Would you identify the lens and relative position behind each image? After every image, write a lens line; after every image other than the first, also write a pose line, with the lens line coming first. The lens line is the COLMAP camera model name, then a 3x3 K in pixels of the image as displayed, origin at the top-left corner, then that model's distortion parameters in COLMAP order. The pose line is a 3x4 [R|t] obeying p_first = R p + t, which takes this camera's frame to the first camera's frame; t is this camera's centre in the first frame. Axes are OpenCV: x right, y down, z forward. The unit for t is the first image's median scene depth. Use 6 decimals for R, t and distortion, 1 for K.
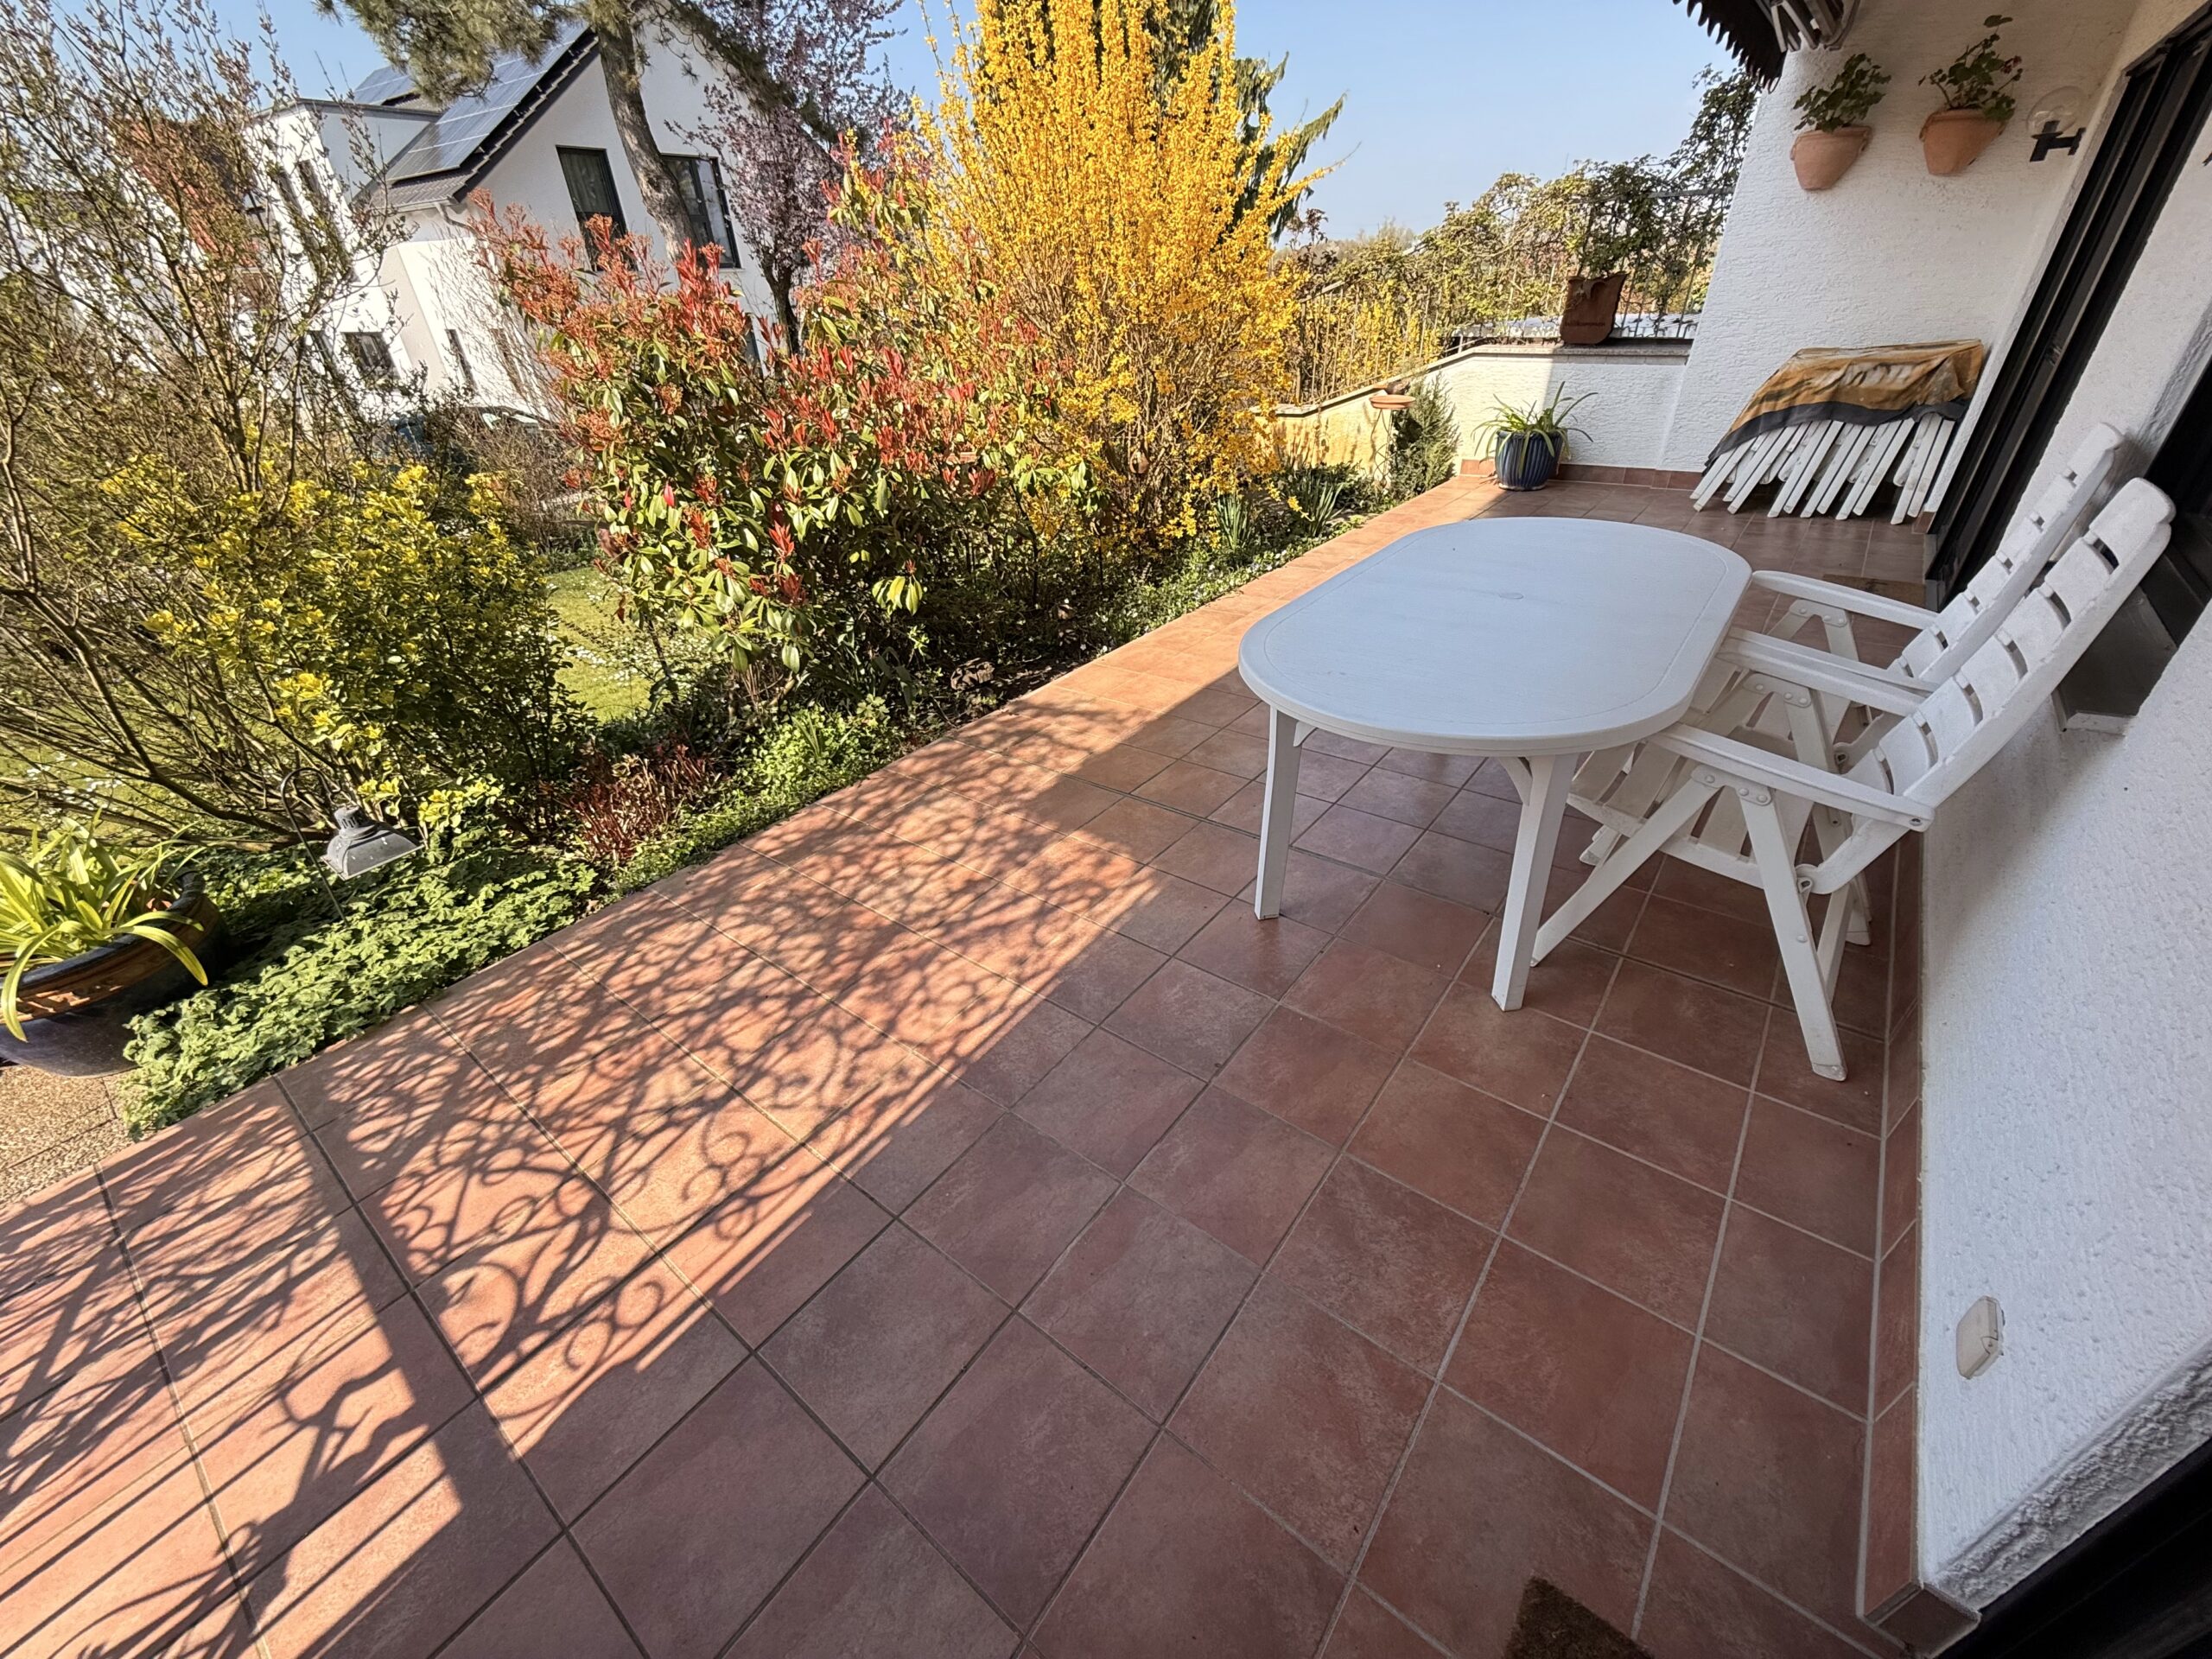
lens RADIAL K [[884.6, 0, 1096.1], [0, 884.6, 828.5], [0, 0, 1]] dist [0.003362, 0.000335]
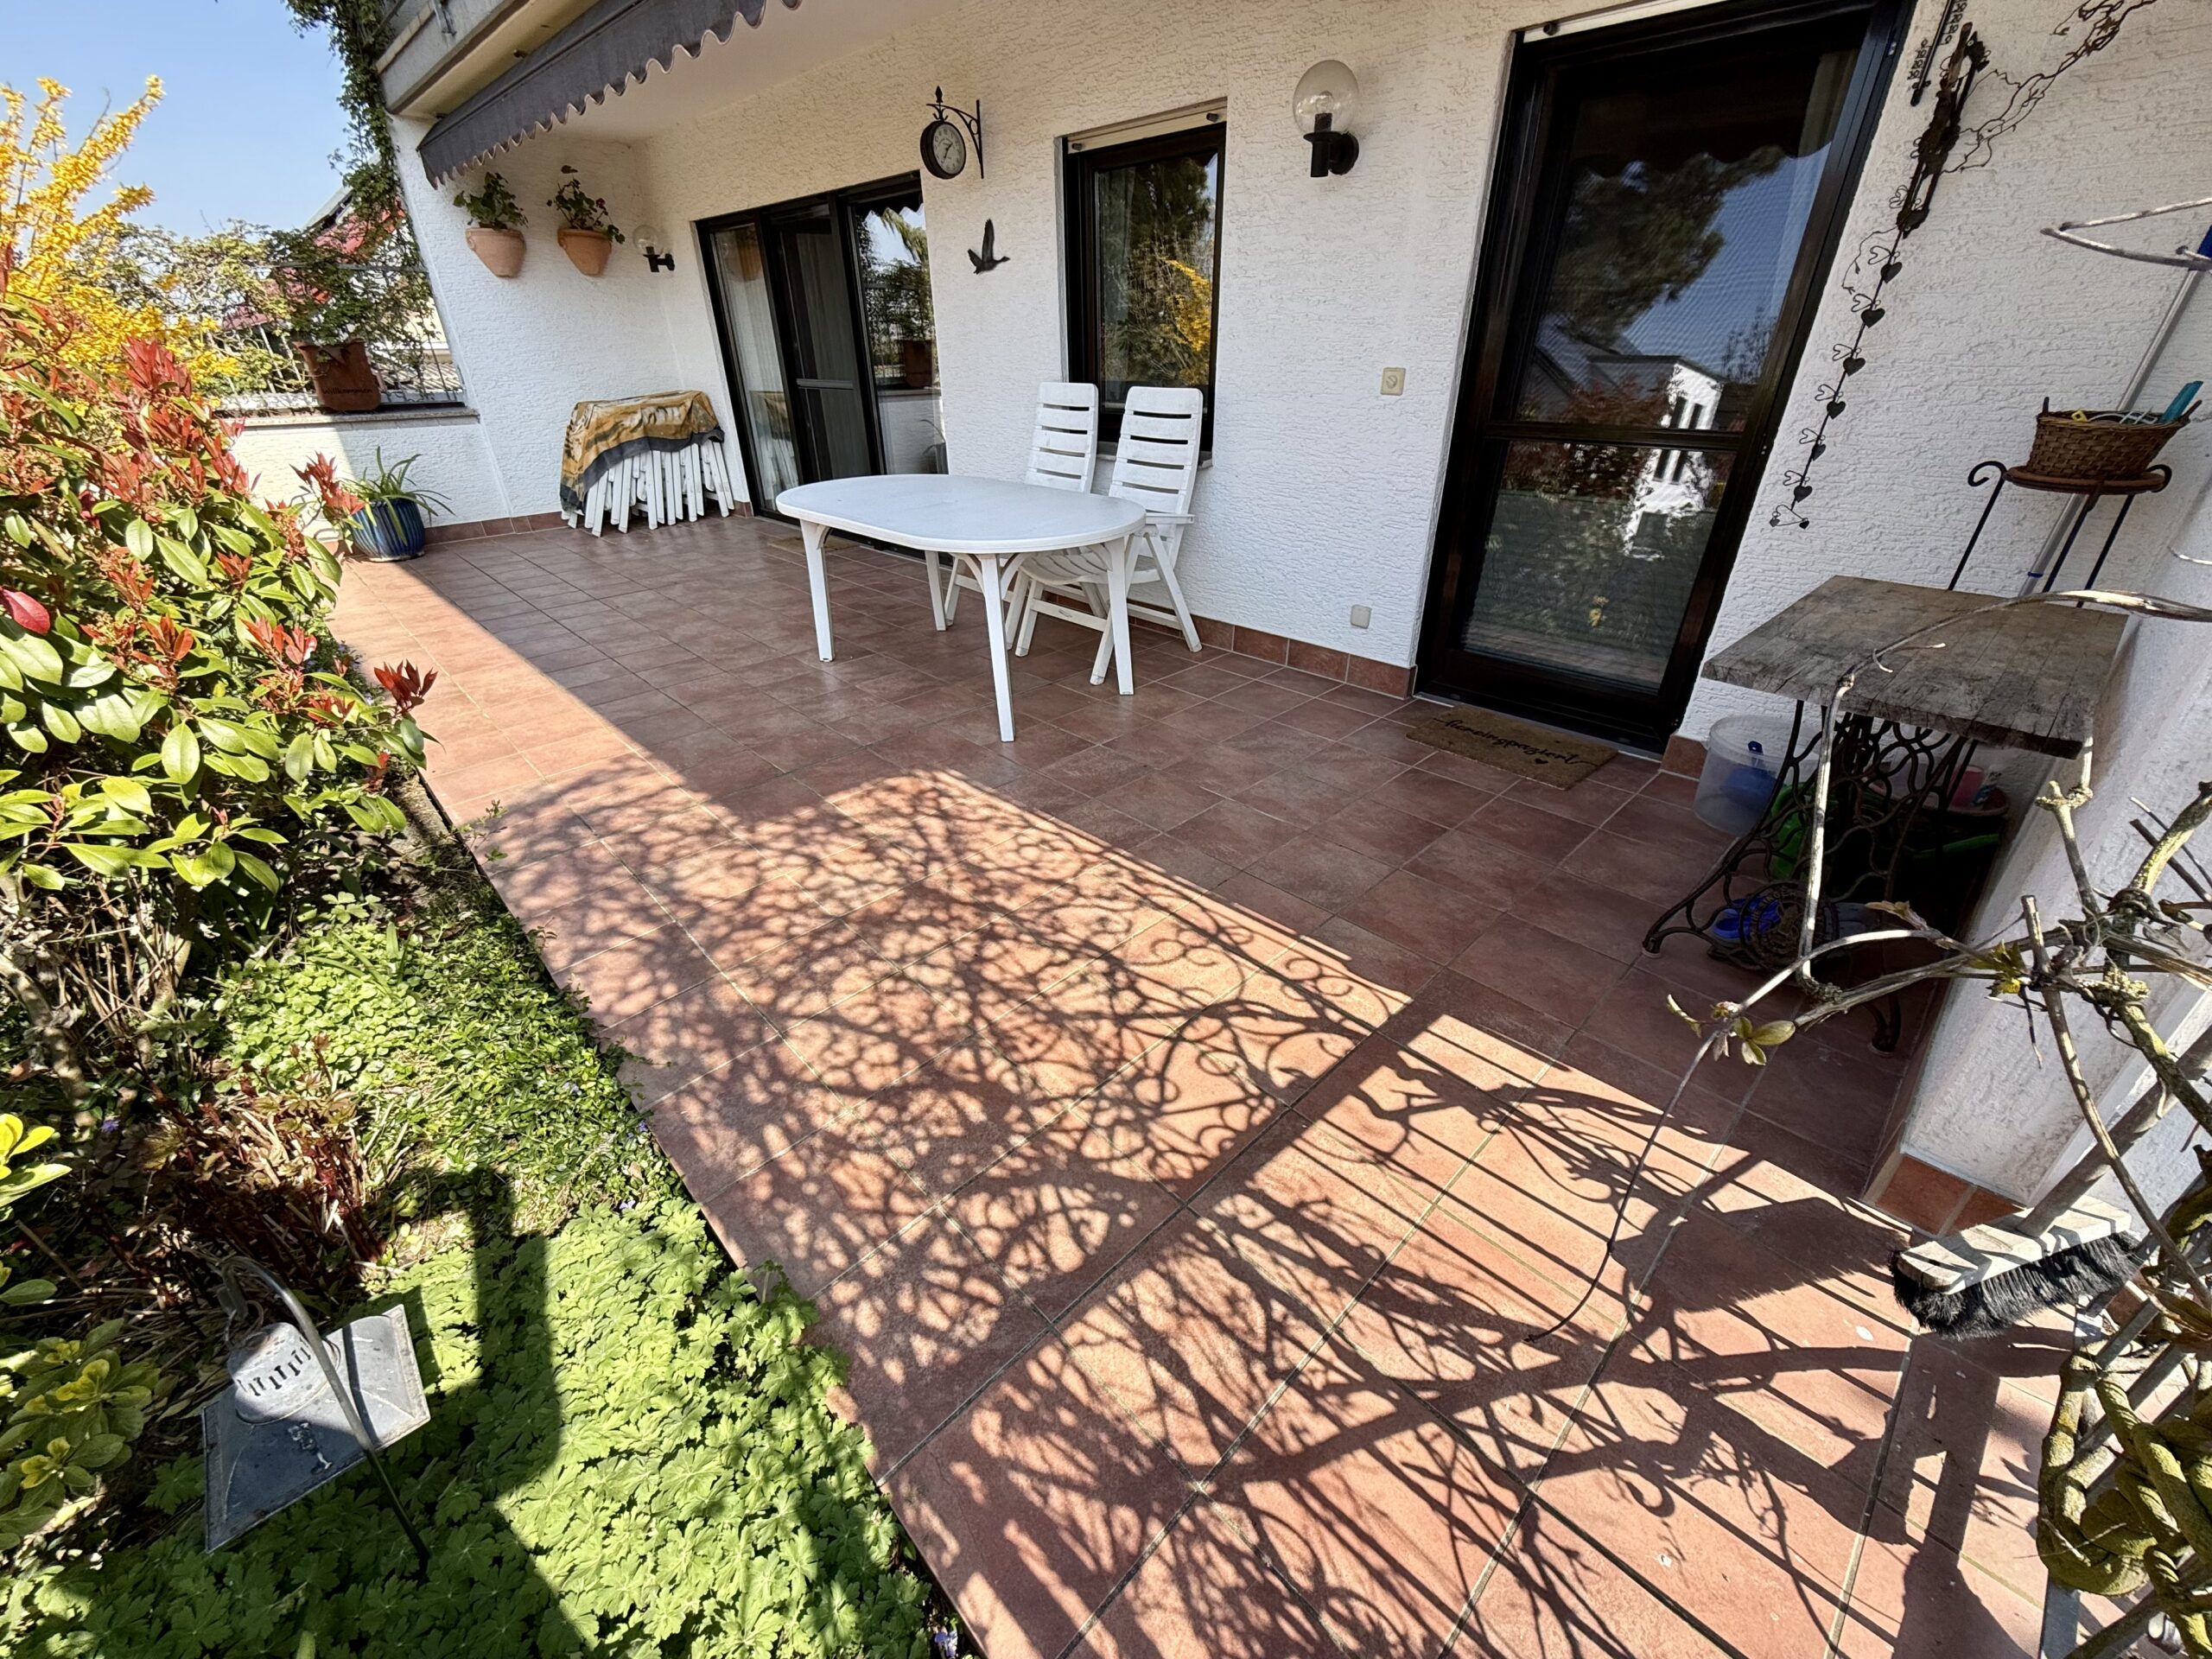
lens RADIAL K [[884.6, 0, 1111.9], [0, 884.6, 843.7], [0, 0, 1]] dist [0.003362, 0.000335]
pose [[0.143774, -0.455910, 0.878336, -1.189337], [0.530053, 0.784984, 0.320691, -0.144965], [-0.835687, 0.419458, 0.354517, 0.490568]]
